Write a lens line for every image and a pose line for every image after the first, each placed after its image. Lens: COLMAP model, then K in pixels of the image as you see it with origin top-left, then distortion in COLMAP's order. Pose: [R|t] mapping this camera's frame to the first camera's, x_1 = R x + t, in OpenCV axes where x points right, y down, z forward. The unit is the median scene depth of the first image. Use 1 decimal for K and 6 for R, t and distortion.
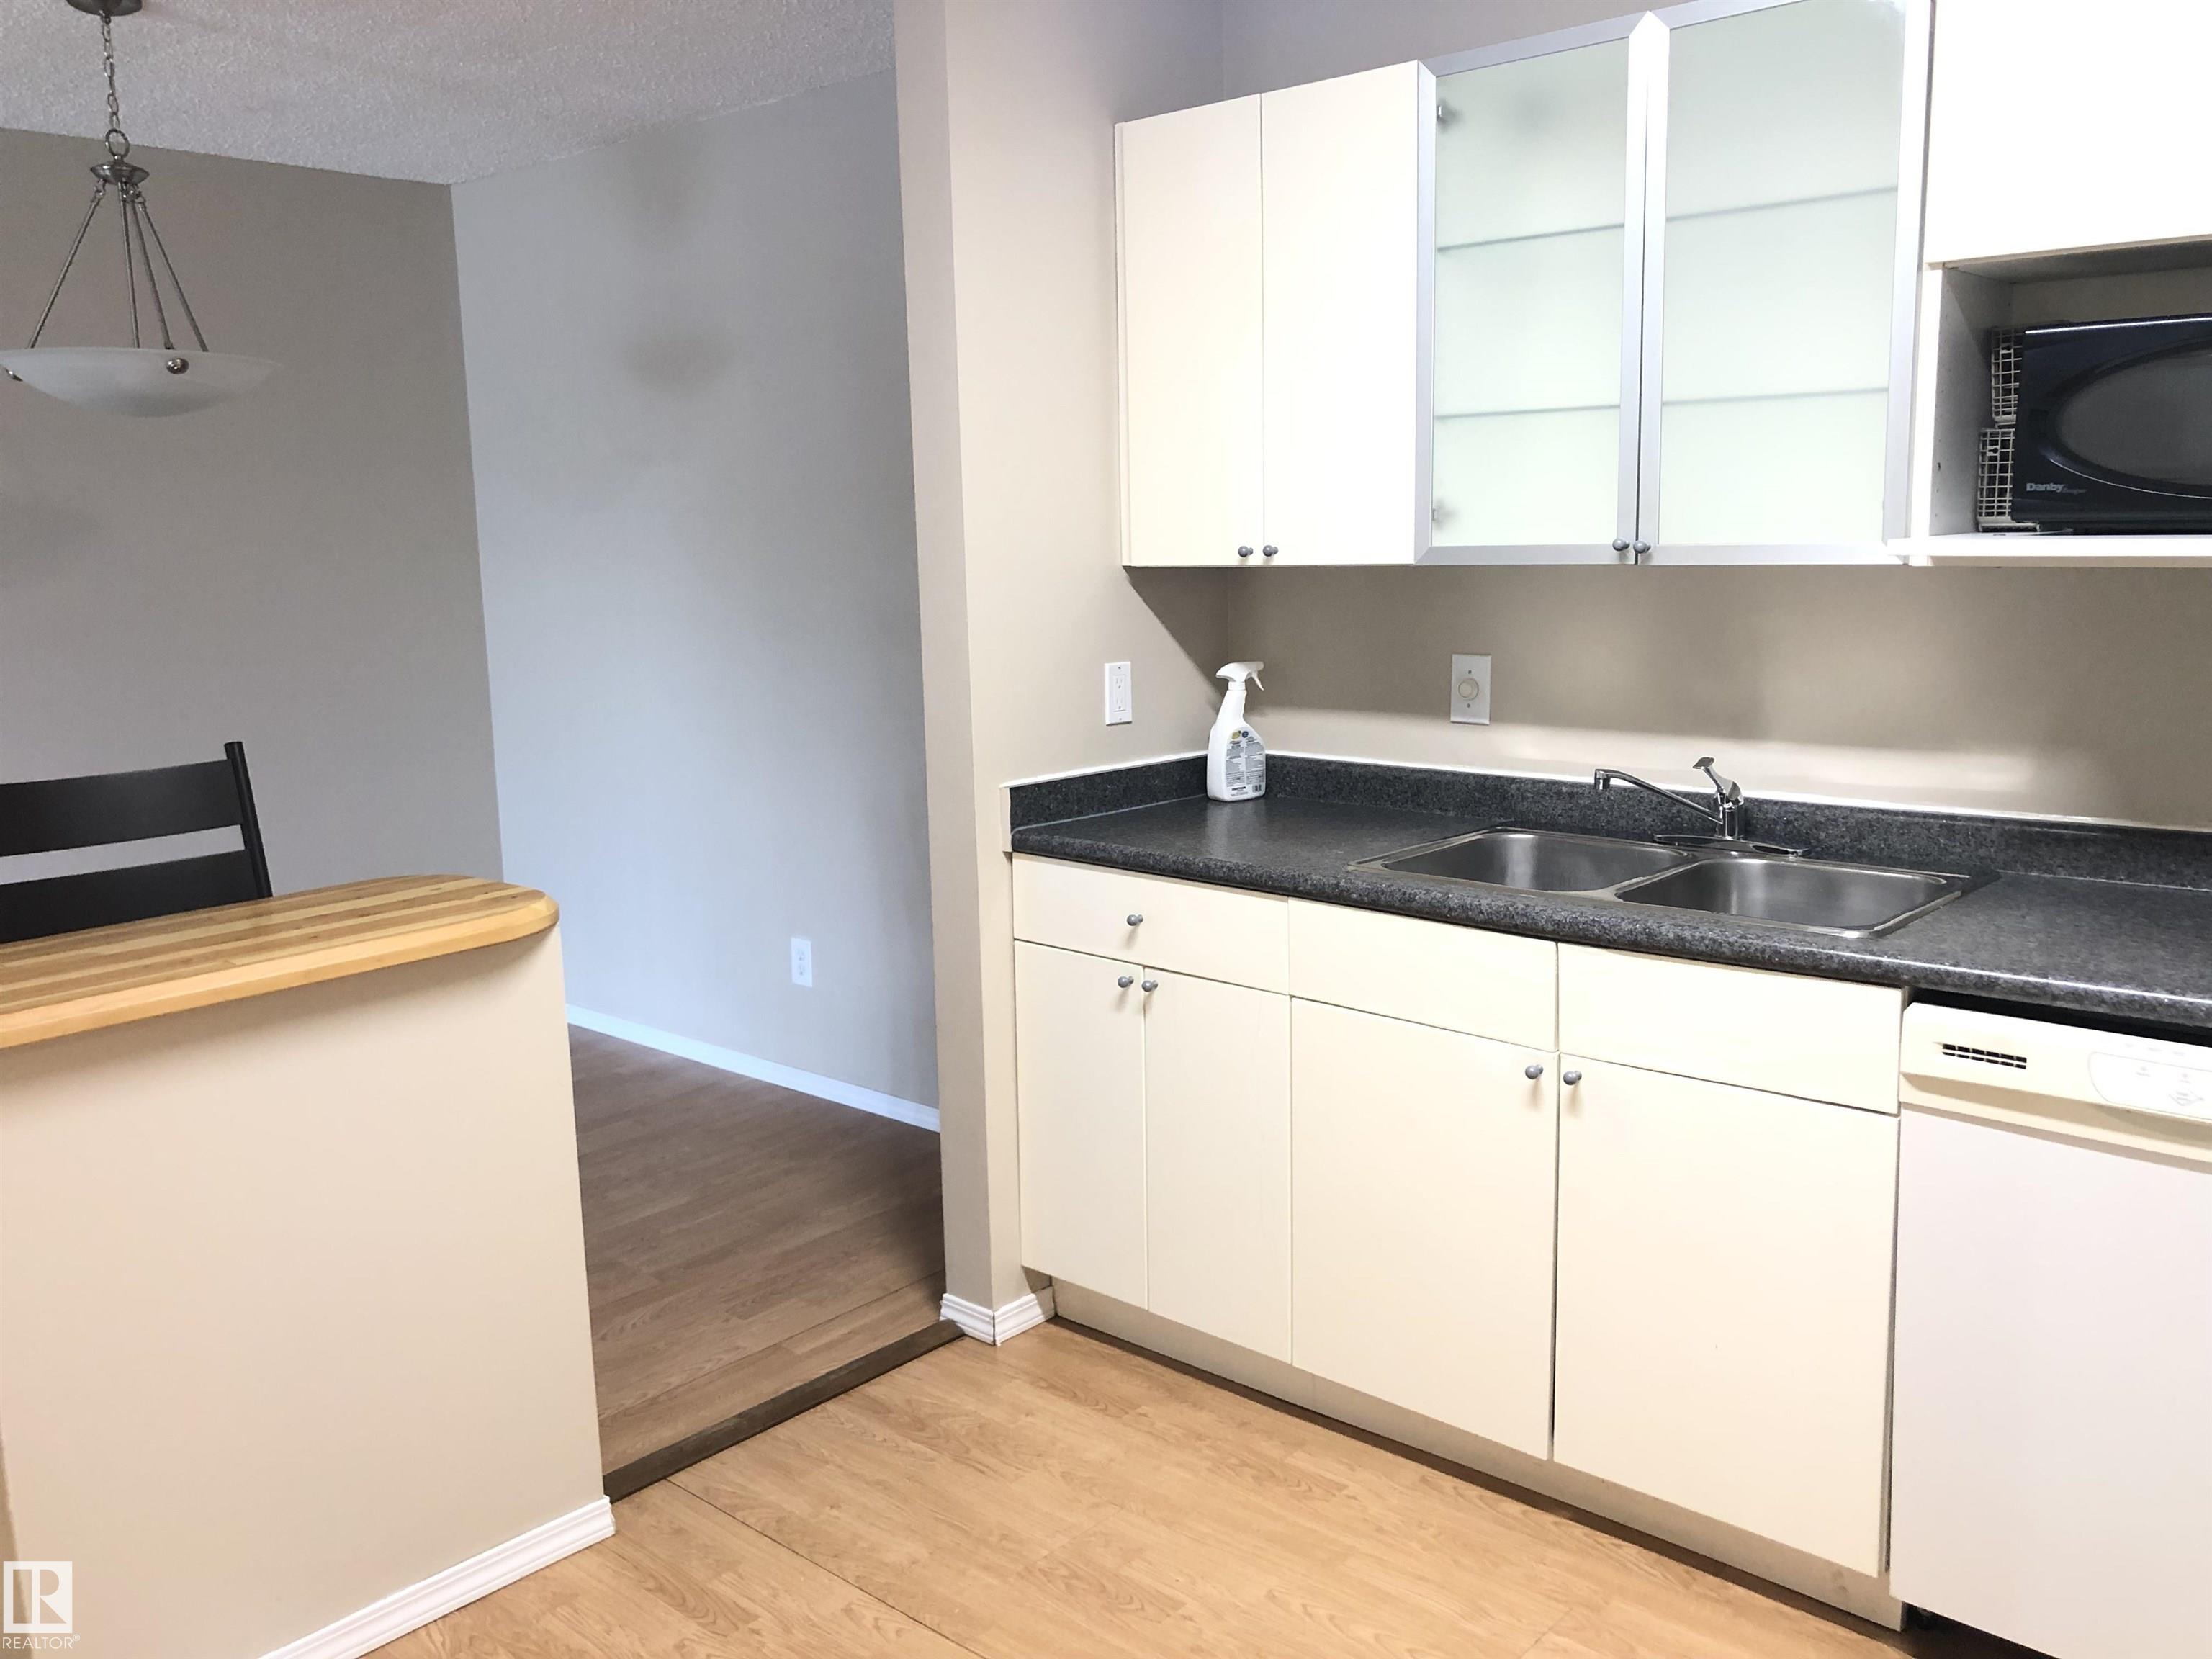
lens RADIAL K [[1844.1, 0, 1106.0], [0, 1844.1, 829.5], [0, 0, 1]] dist [-0.004536, -0.010685]
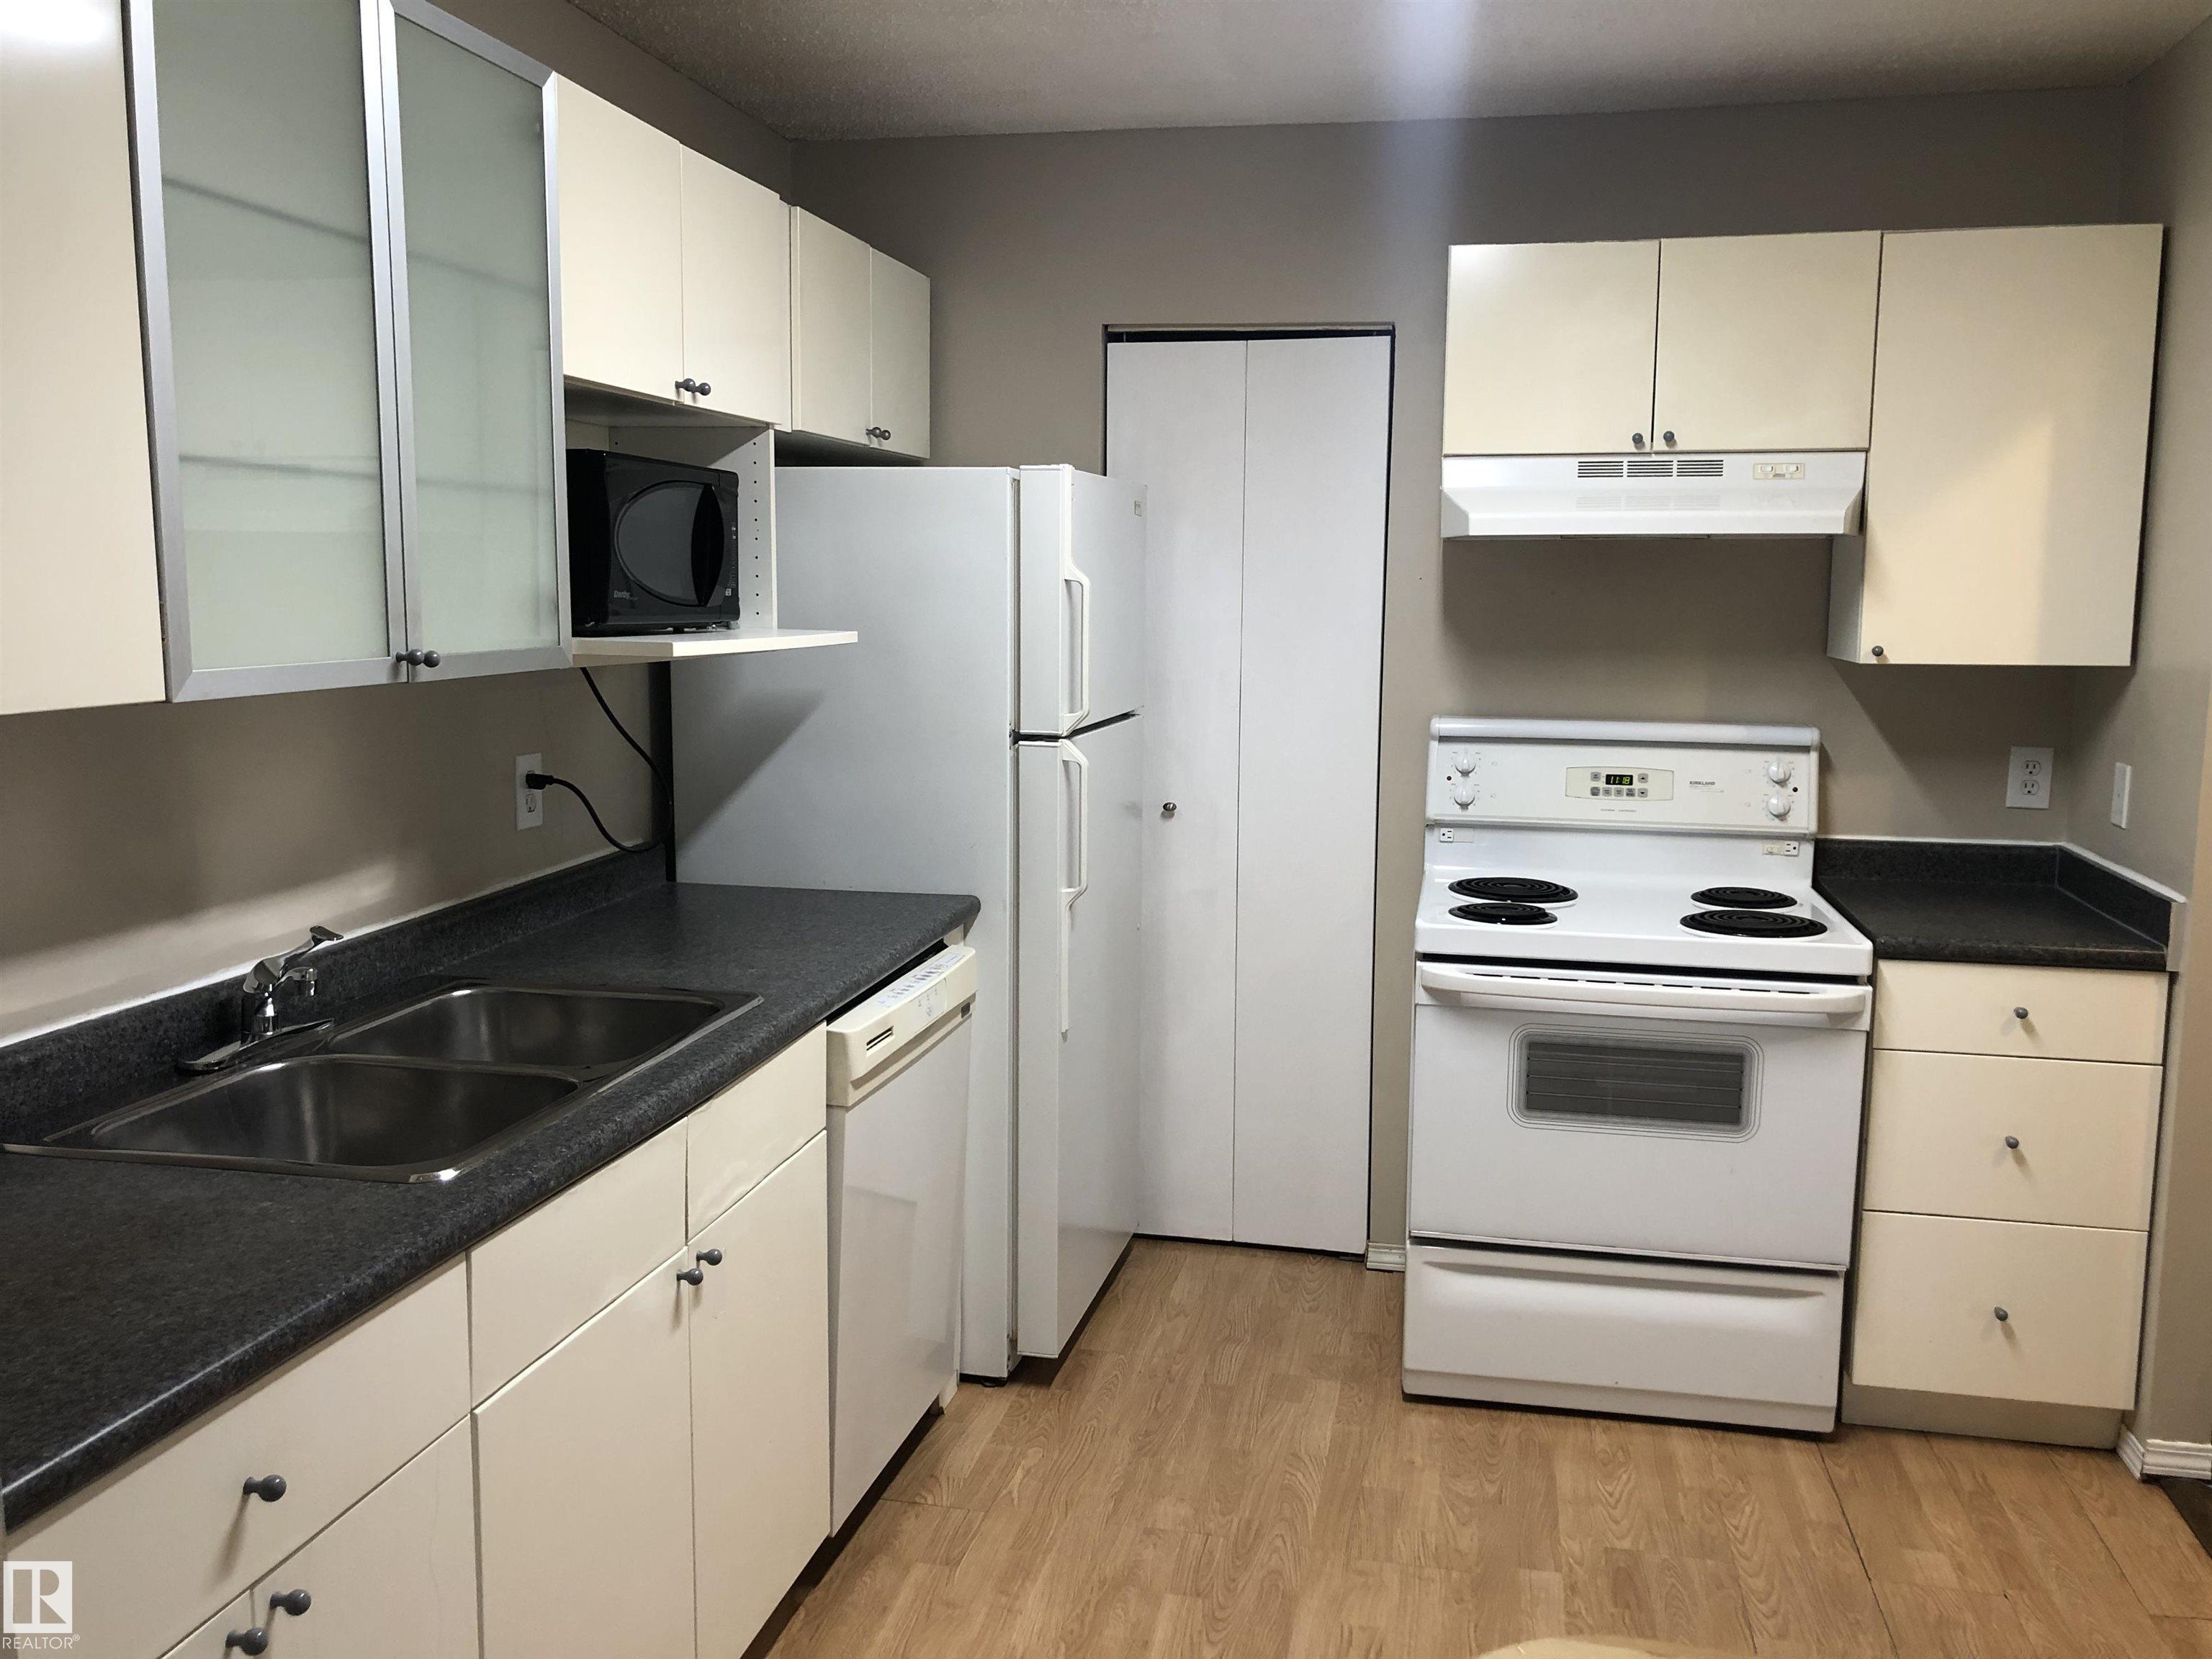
lens RADIAL K [[1782.4, 0, 1112.0], [0, 1782.4, 821.1], [0, 0, 1]] dist [0.058496, -0.010604]
pose [[-0.494466, -0.098615, 0.863585, -0.502109], [0.146258, 0.969937, 0.194503, -0.183667], [-0.856803, 0.222481, -0.465178, 1.062502]]
